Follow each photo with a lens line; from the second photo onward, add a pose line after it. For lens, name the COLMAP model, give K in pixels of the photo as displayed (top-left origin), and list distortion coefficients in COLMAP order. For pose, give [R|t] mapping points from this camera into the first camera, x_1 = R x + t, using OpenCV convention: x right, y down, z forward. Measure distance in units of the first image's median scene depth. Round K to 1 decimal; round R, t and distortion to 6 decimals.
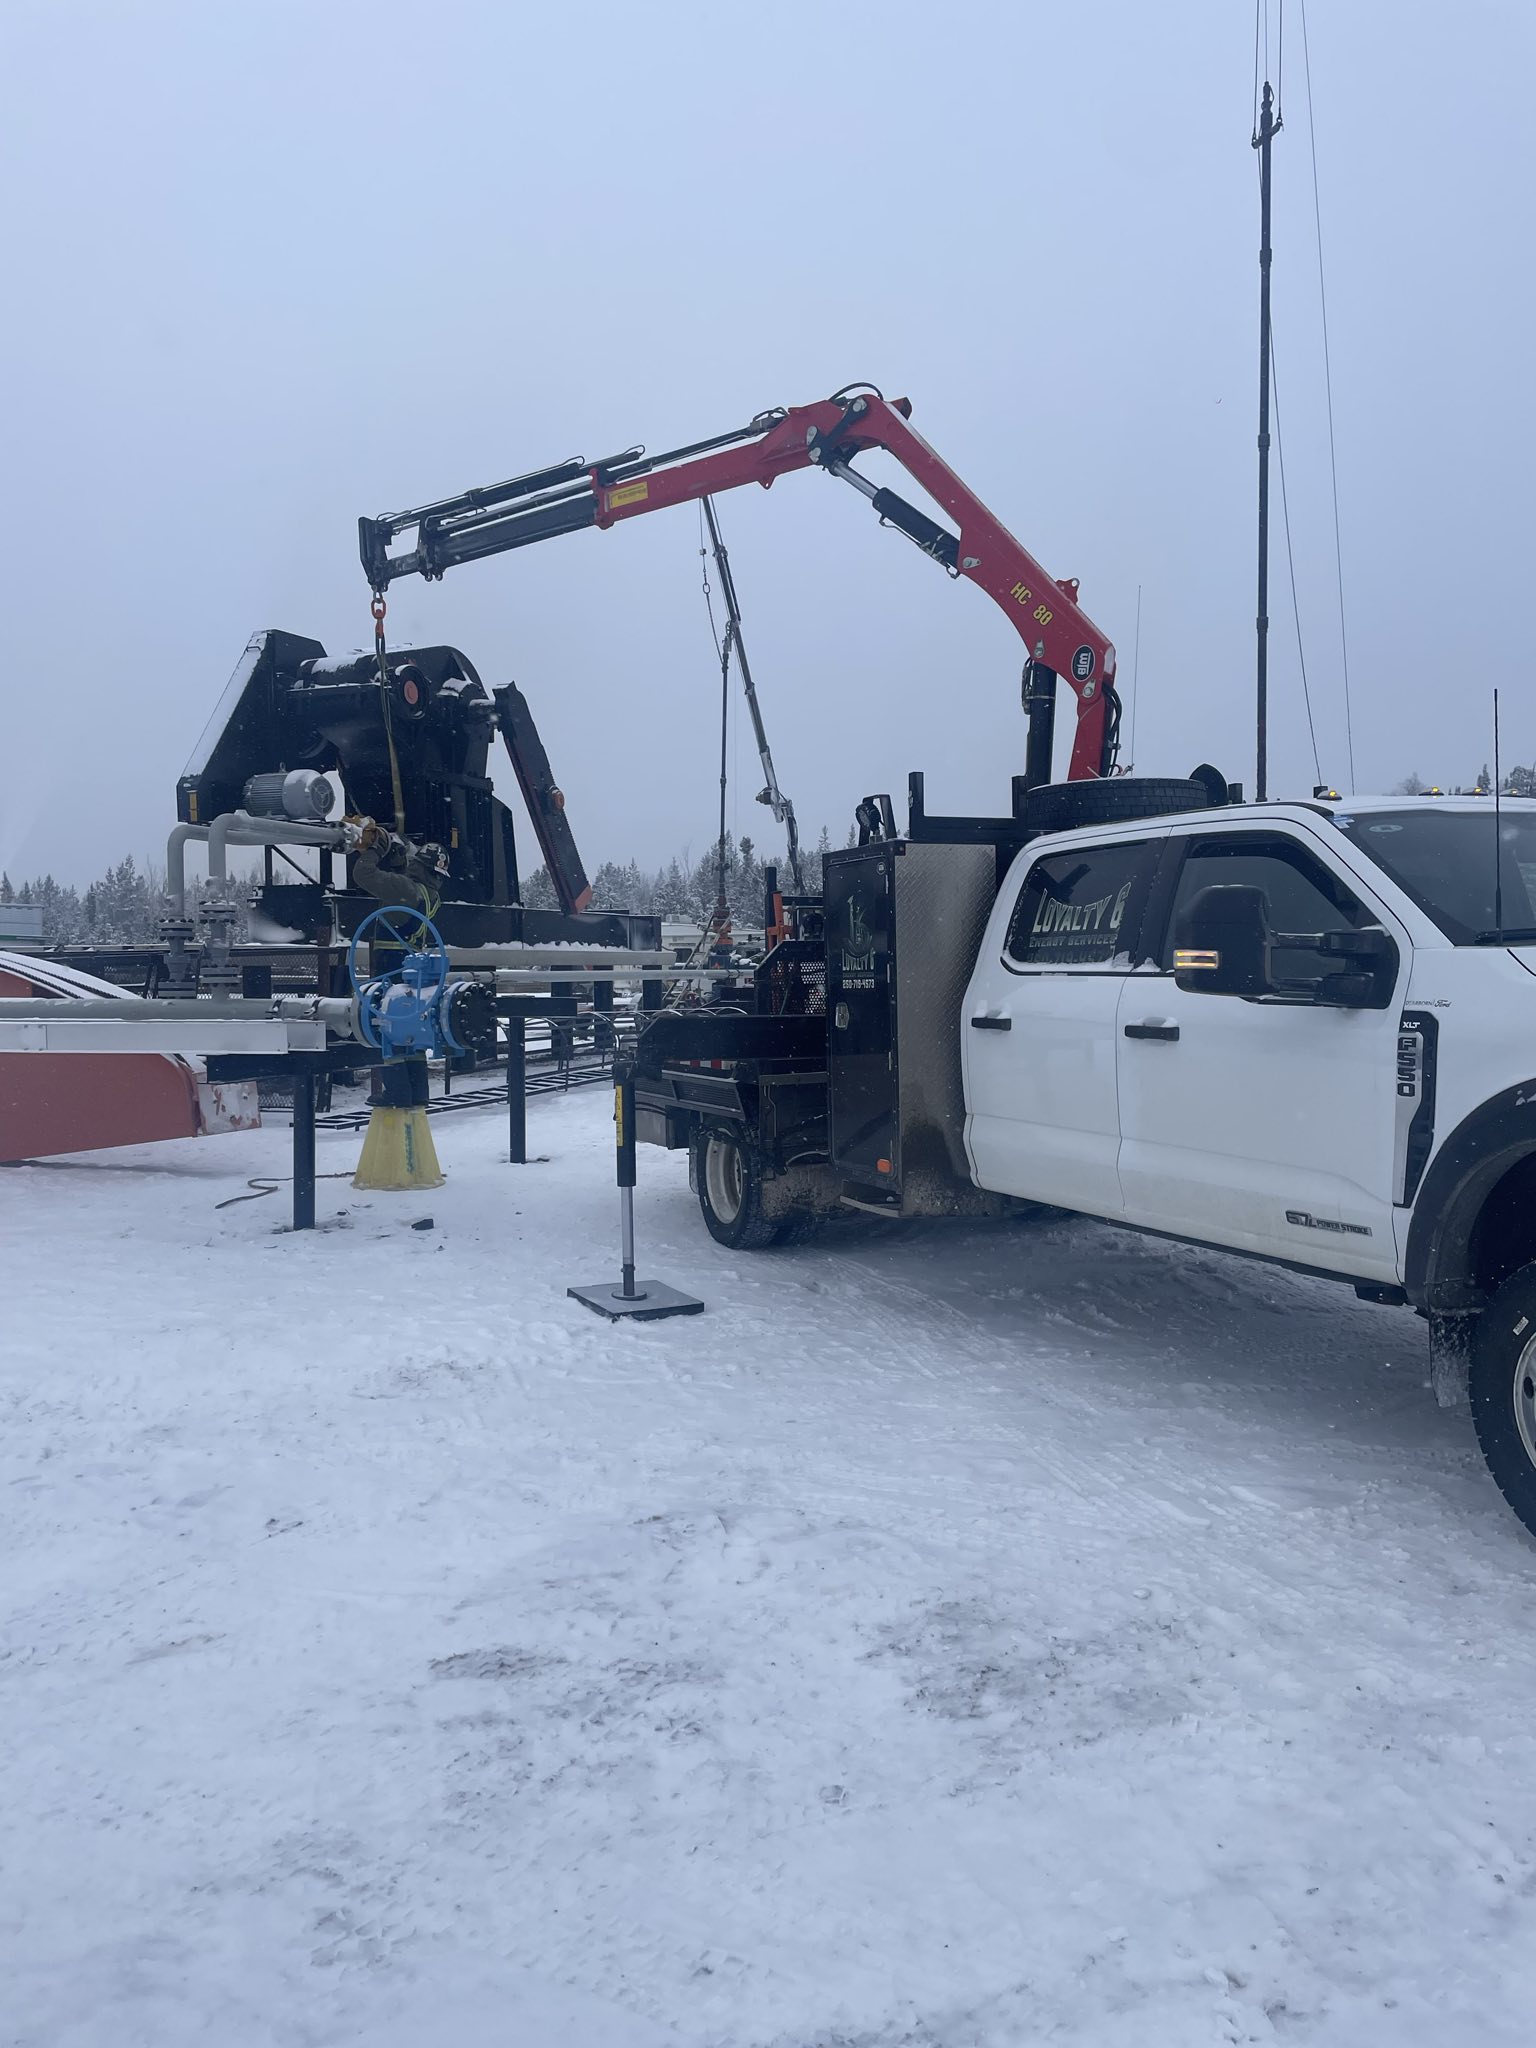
lens RADIAL K [[1566.6, 0, 768.0], [0, 1566.6, 1024.0], [0, 0, 1]] dist [0.070583, -0.113771]
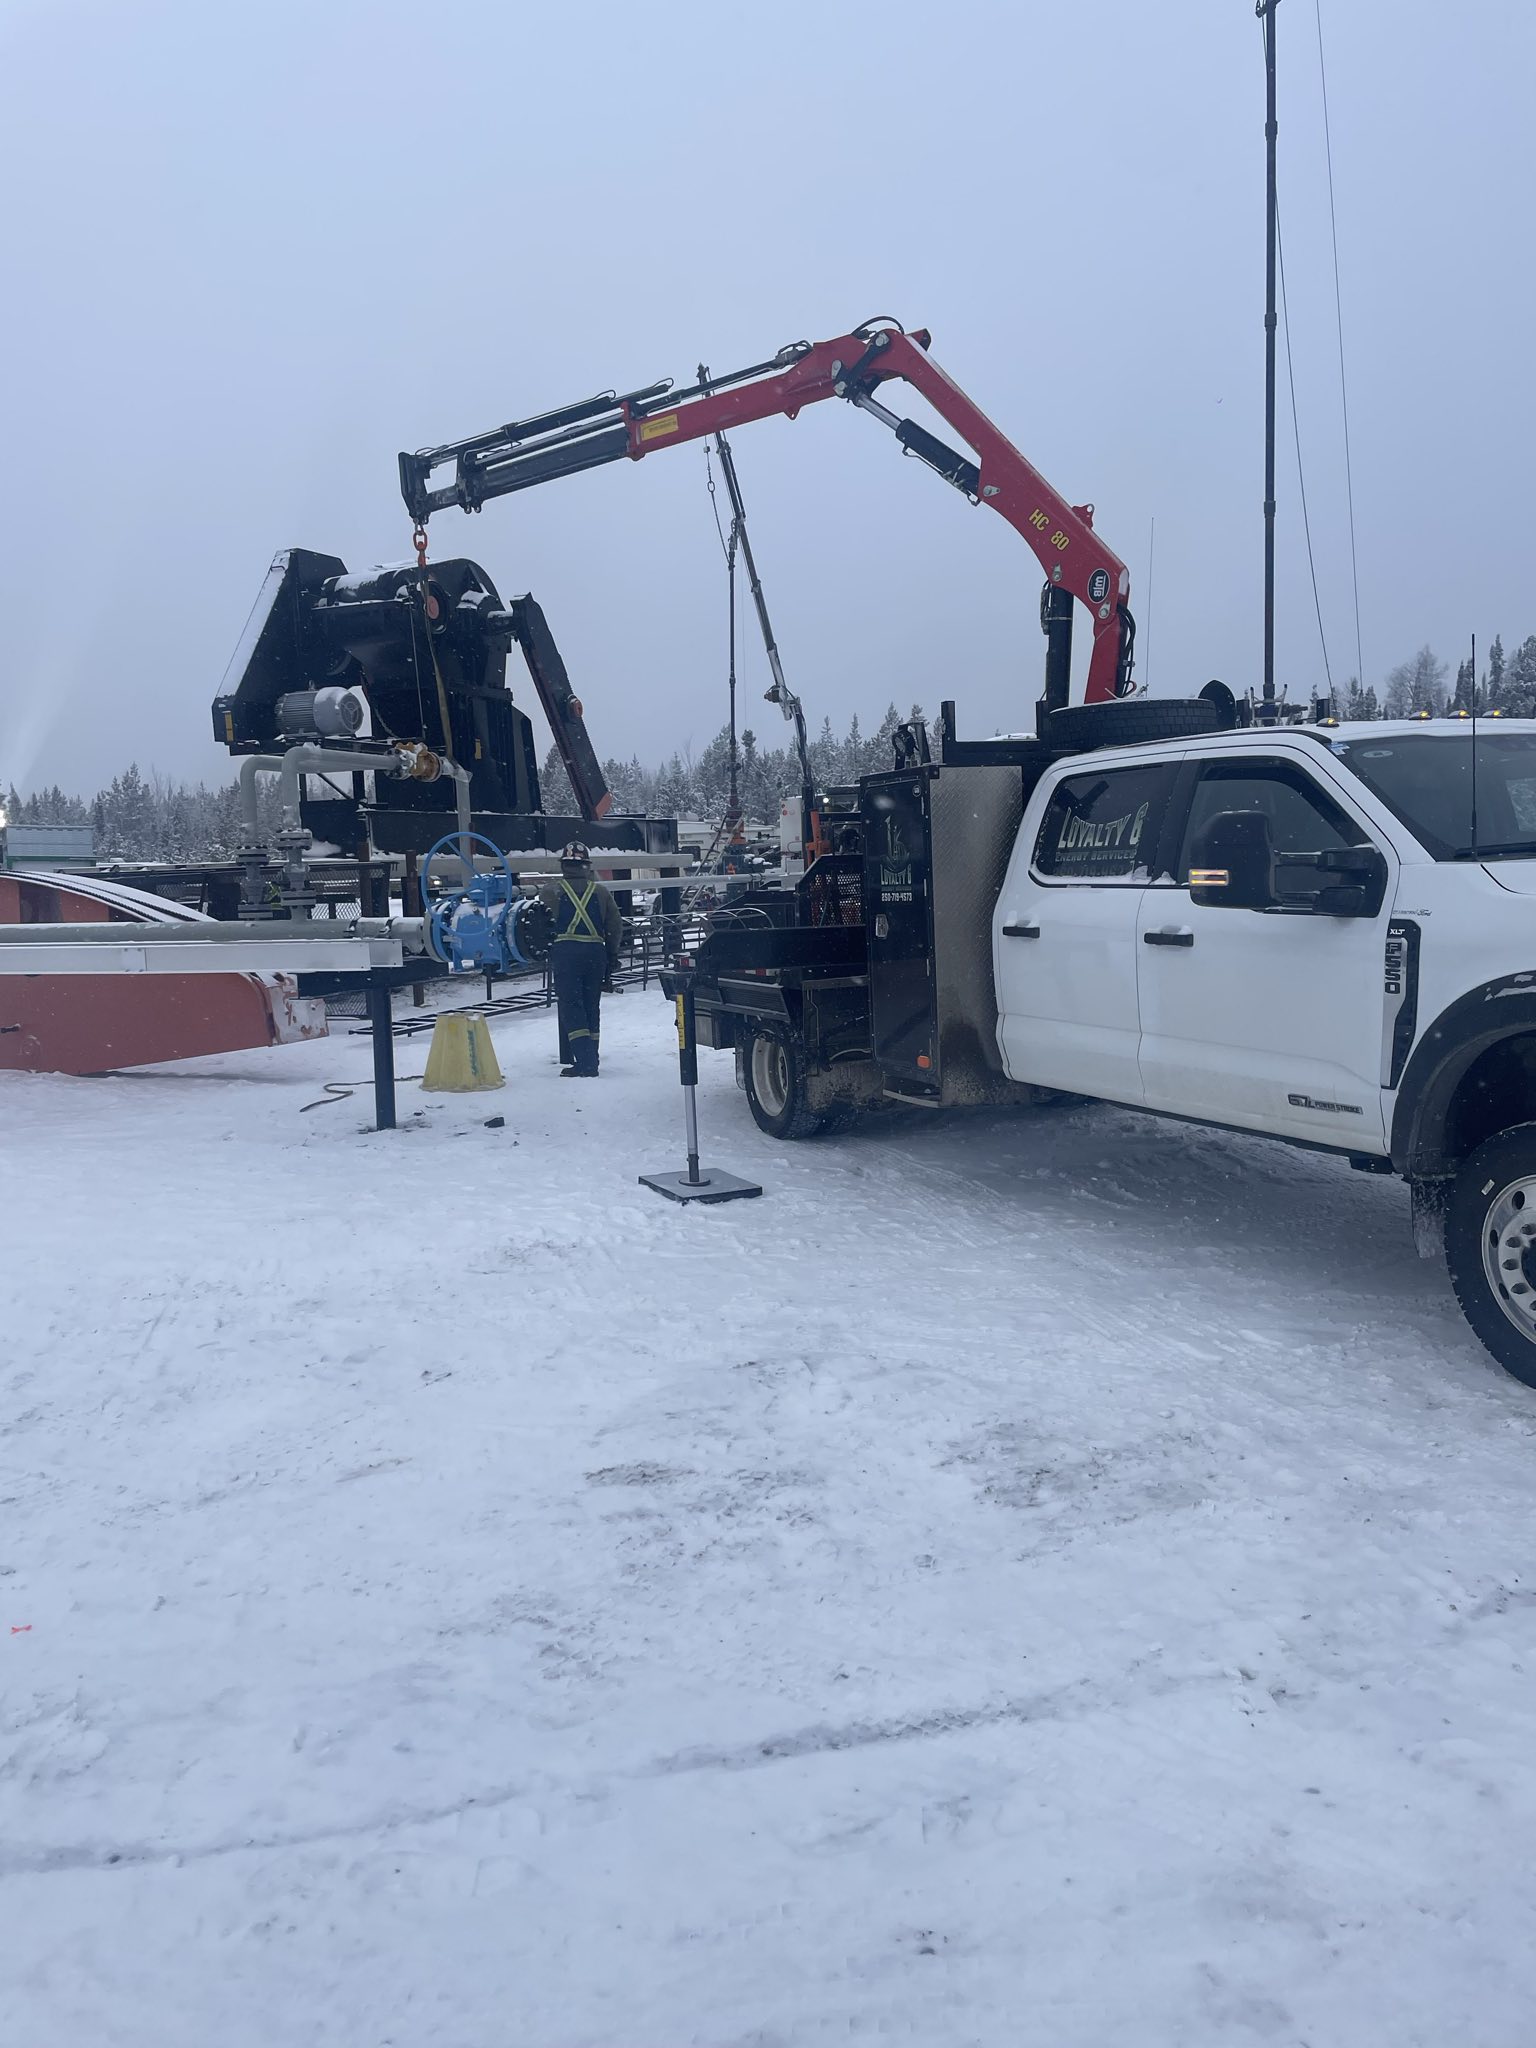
lens RADIAL K [[1594.7, 0, 729.2], [0, 1594.7, 1020.1], [0, 0, 1]] dist [0.077239, -0.124002]
pose [[0.999477, -0.023229, -0.022486, -0.041232], [0.024680, 0.997476, 0.066583, -0.018986], [0.020883, -0.067104, 0.997527, -0.139633]]
